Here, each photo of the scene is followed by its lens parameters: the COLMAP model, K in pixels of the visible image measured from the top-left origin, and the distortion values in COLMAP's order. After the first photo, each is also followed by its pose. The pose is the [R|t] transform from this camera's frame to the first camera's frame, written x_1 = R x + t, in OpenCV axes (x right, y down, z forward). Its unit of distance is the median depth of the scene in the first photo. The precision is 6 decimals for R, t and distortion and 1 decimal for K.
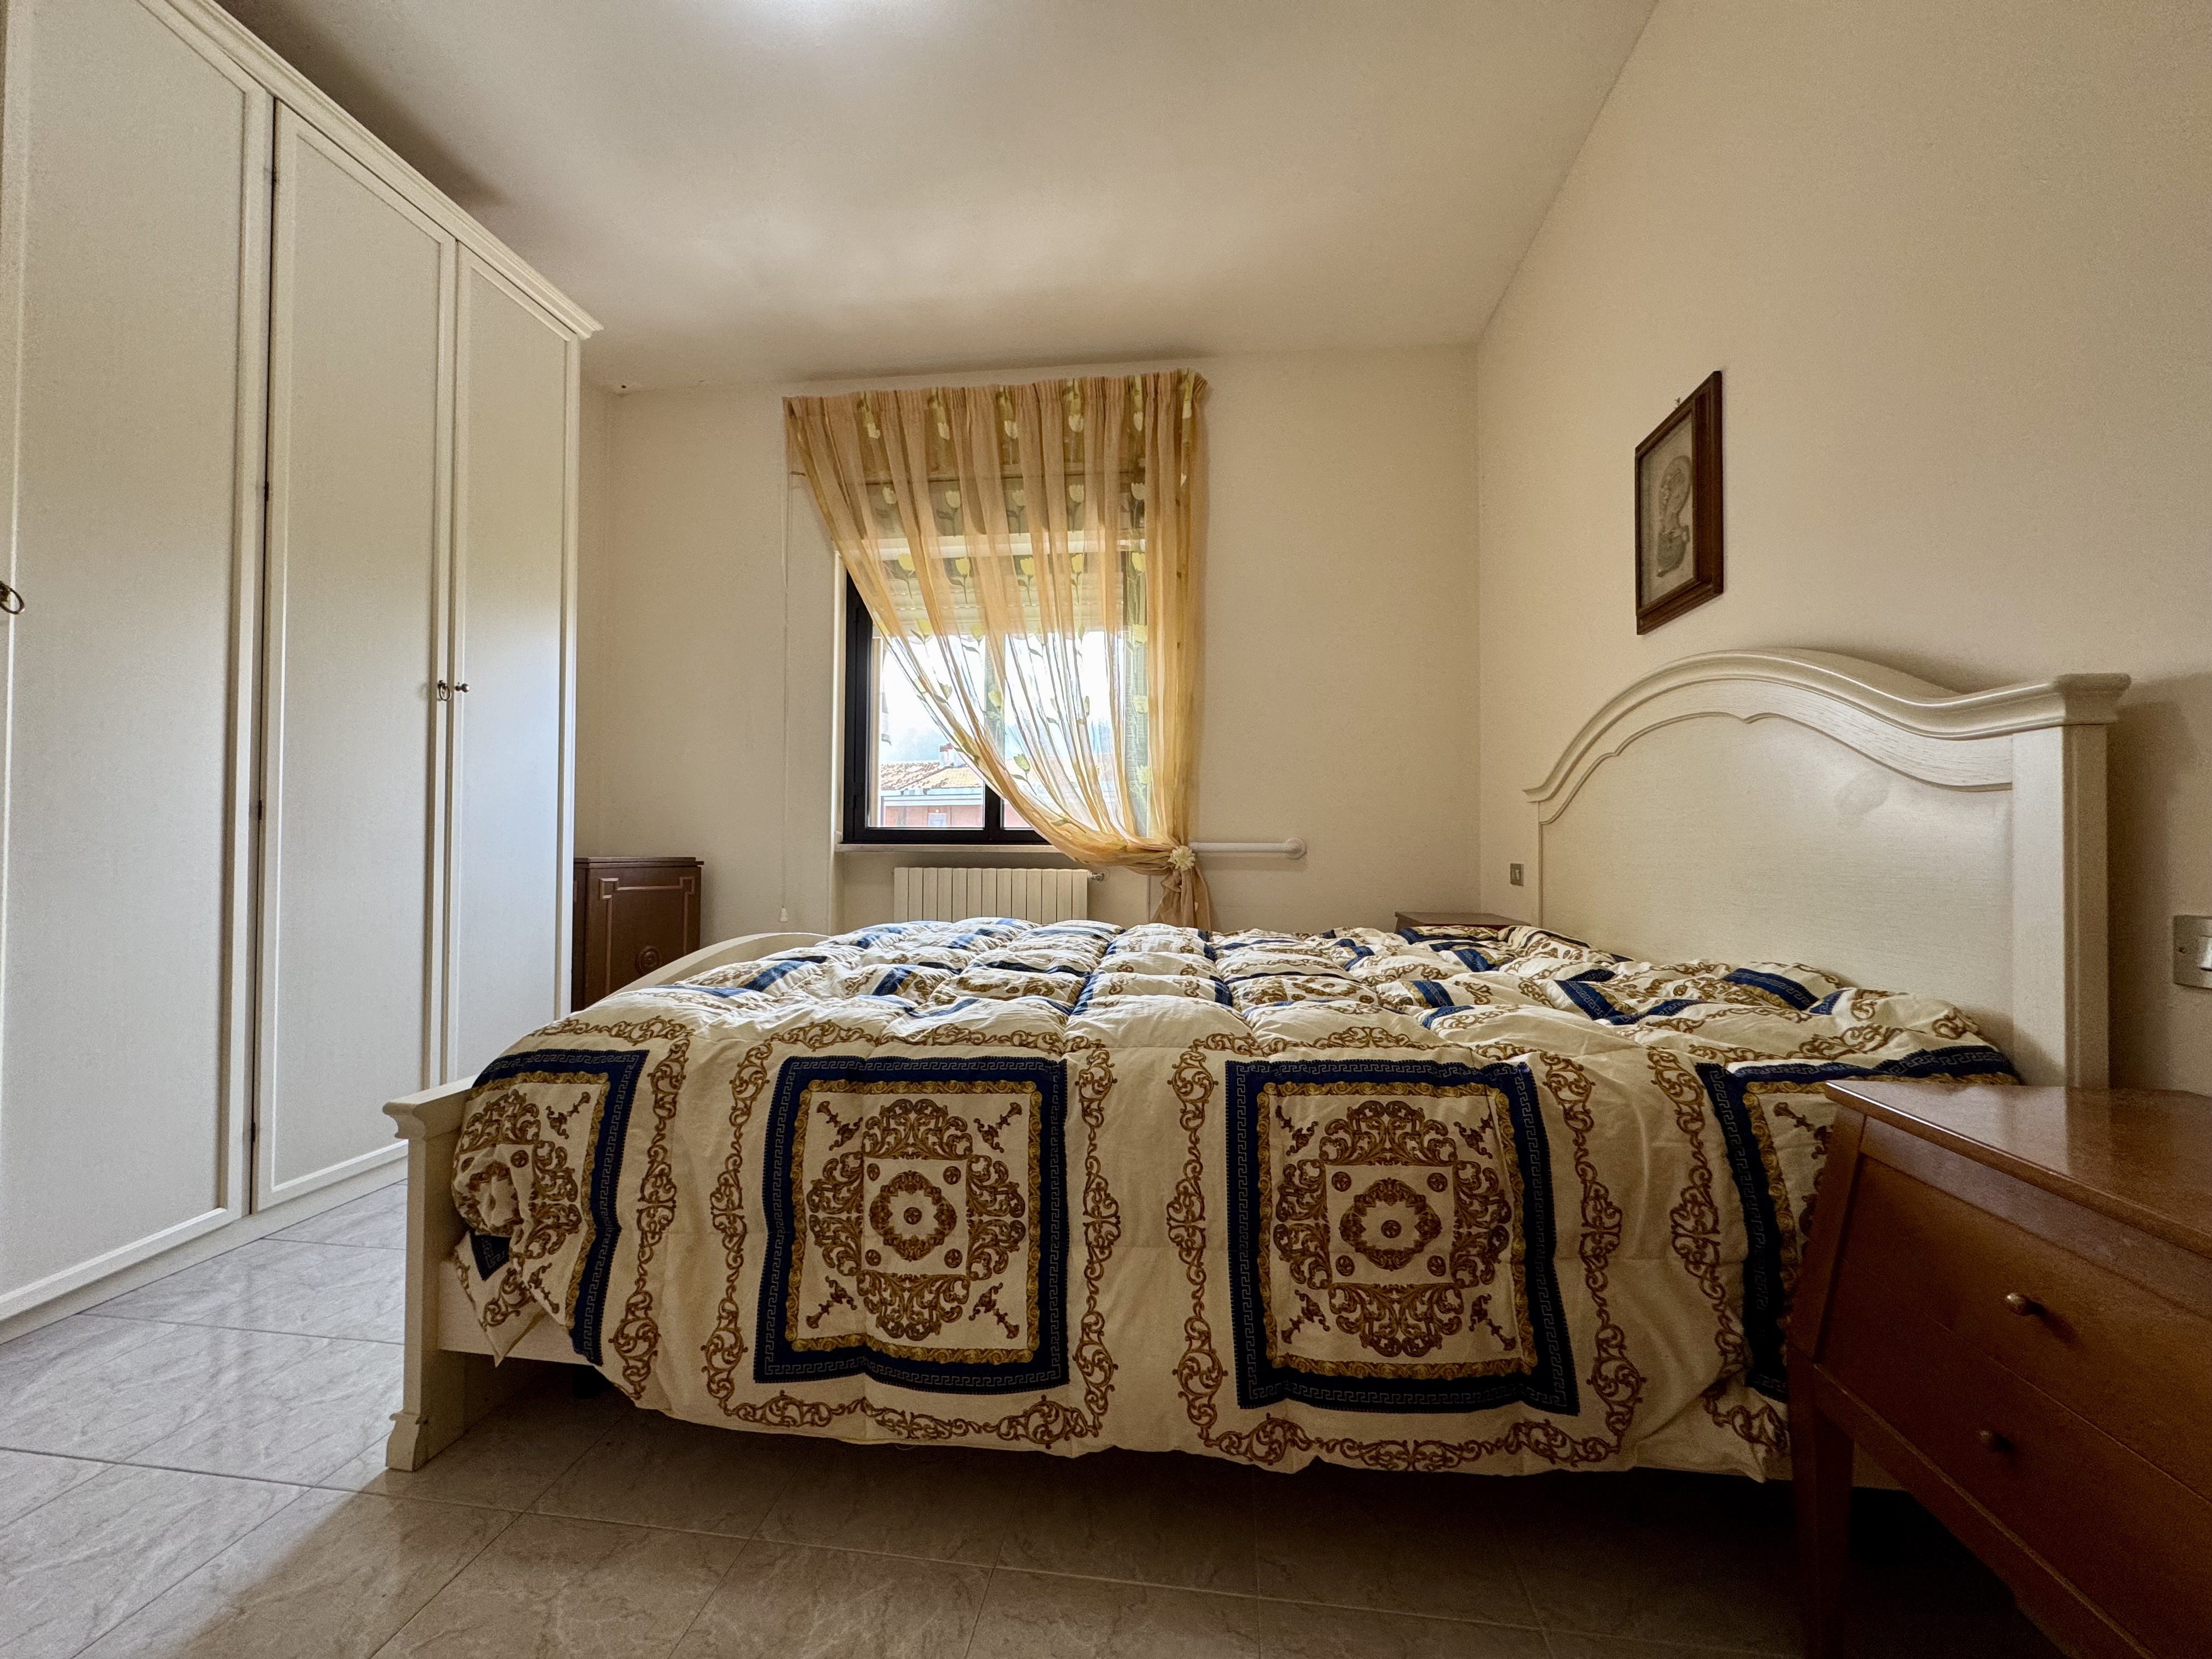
lens RADIAL K [[887.5, 0, 1106.0], [0, 887.5, 829.5], [0, 0, 1]] dist [-0.001747, 0.000607]
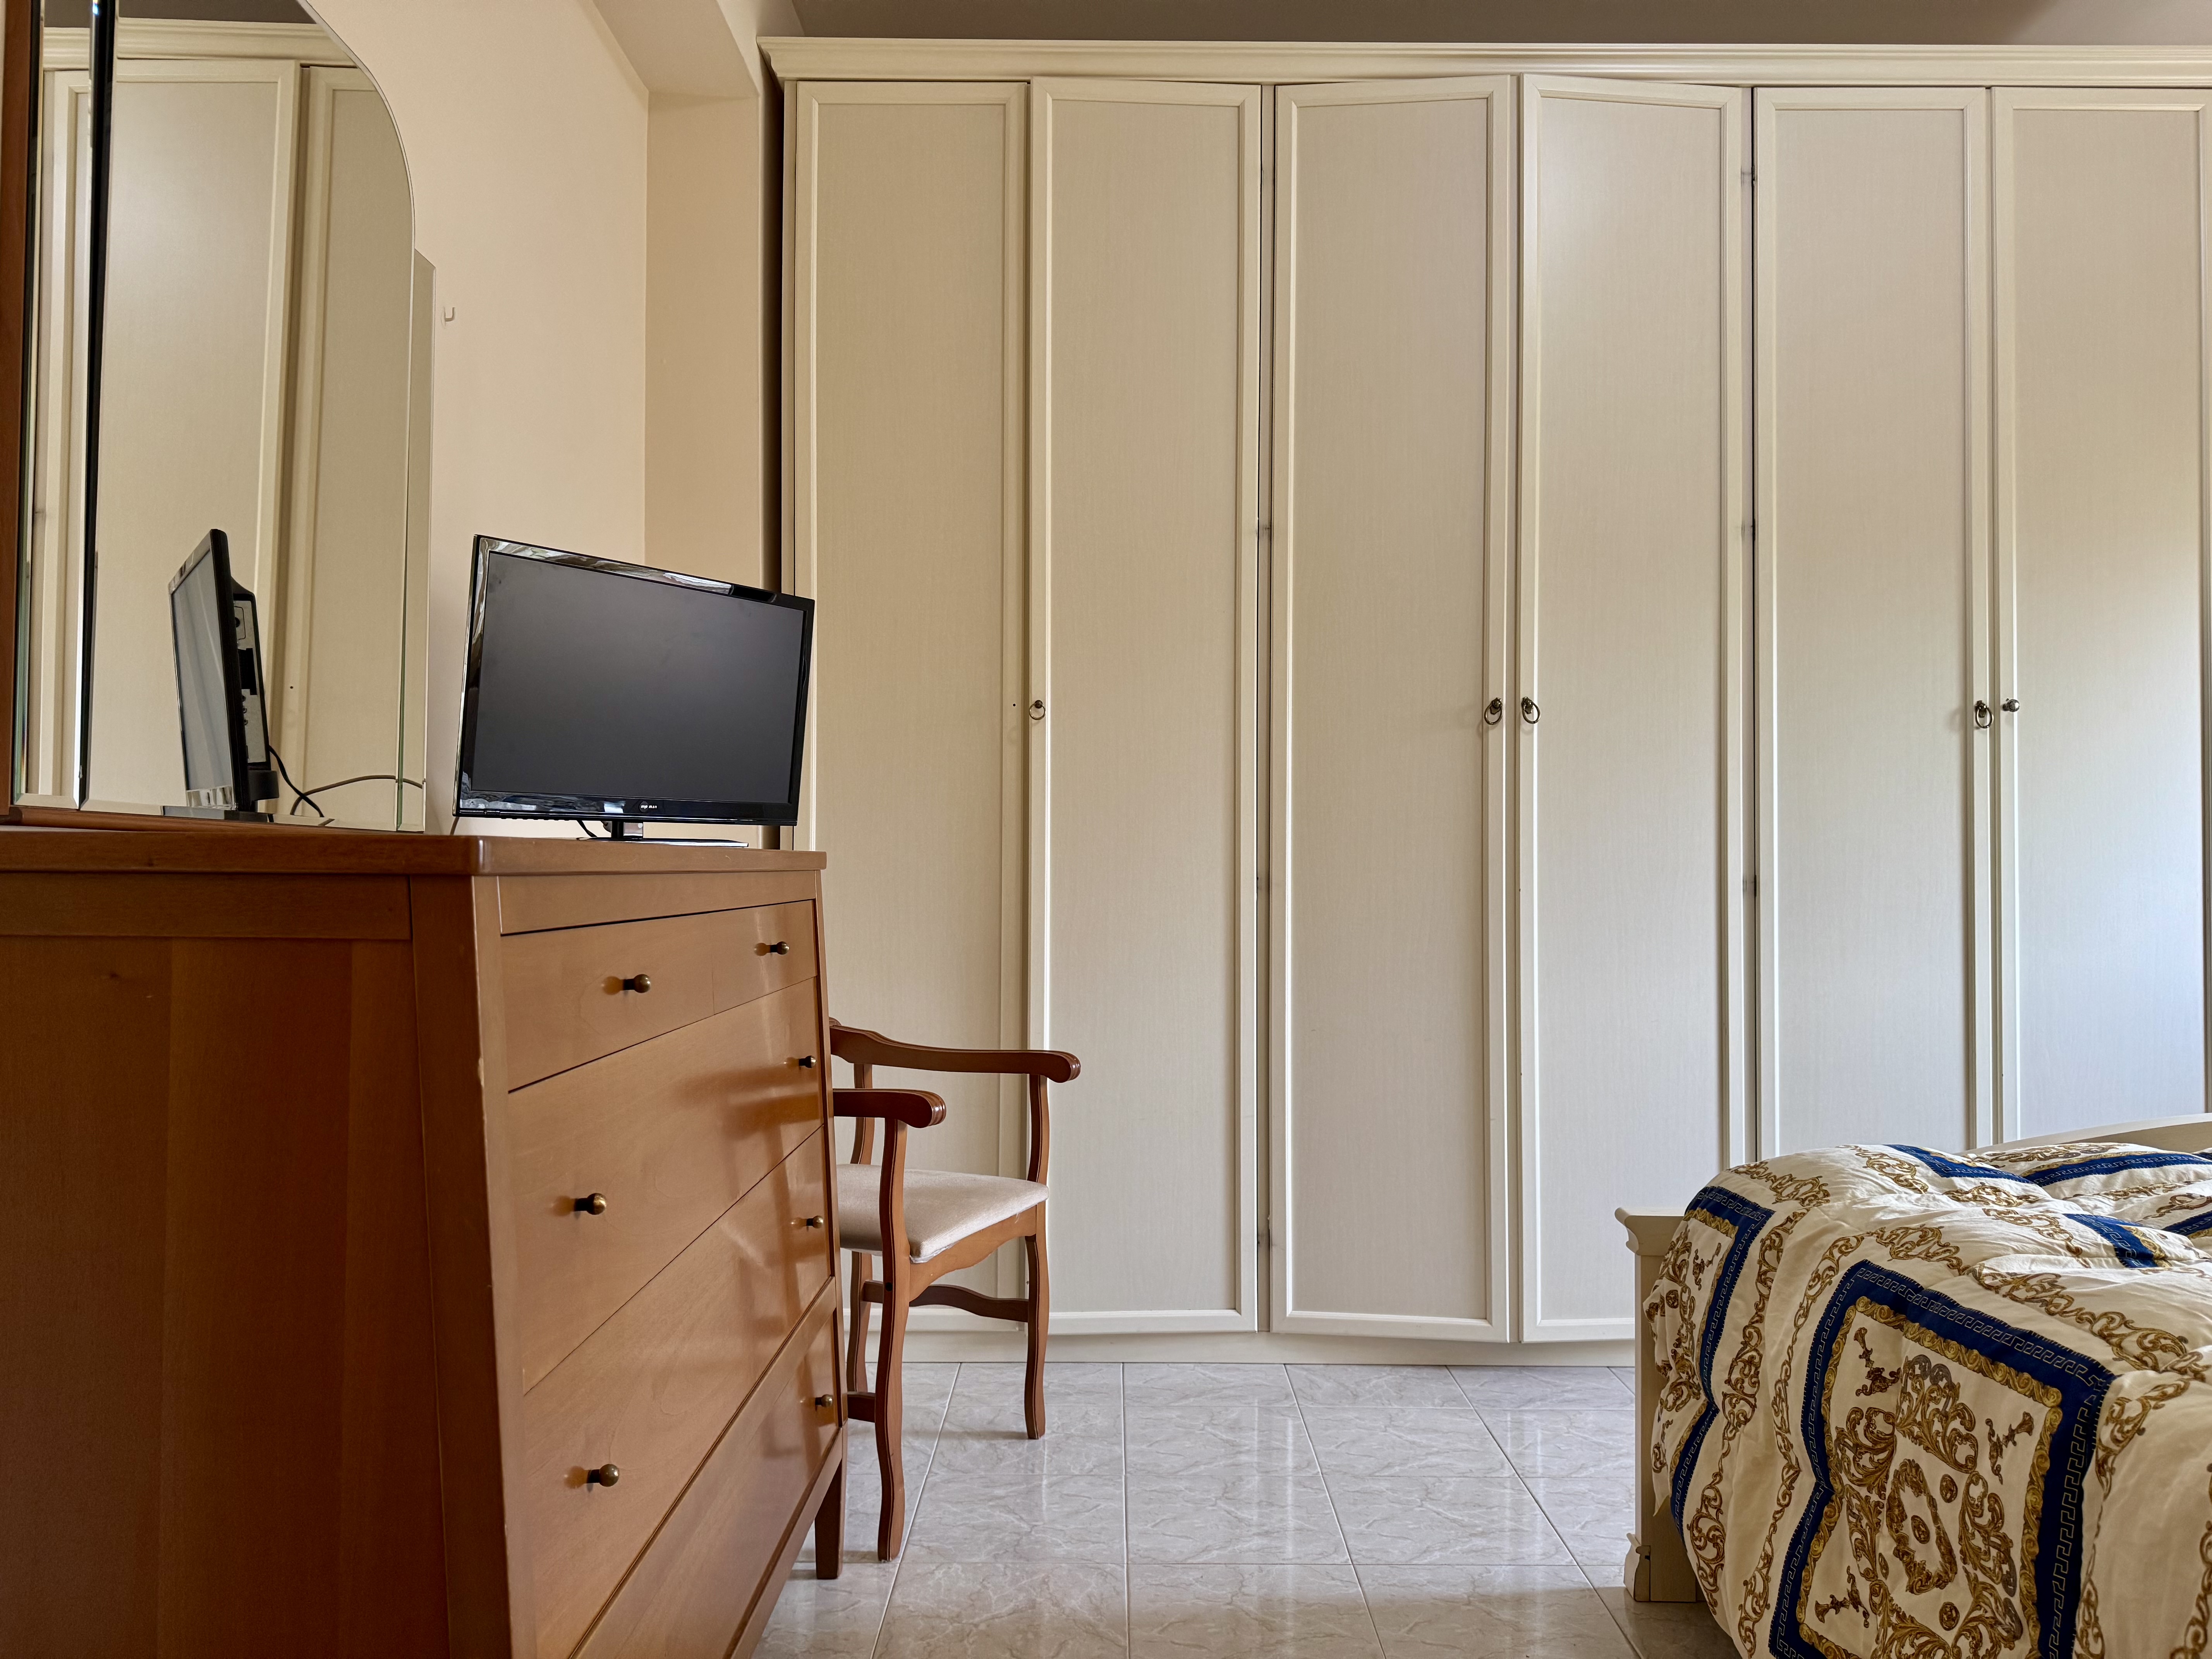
lens RADIAL K [[1553.1, 0, 1109.6], [0, 1553.1, 839.7], [0, 0, 1]] dist [0.016015, -0.008678]
pose [[0.134839, -0.025283, -0.990545, 0.868847], [0.017249, 0.999583, -0.023165, -0.071388], [0.990717, -0.013962, 0.135219, 0.228445]]
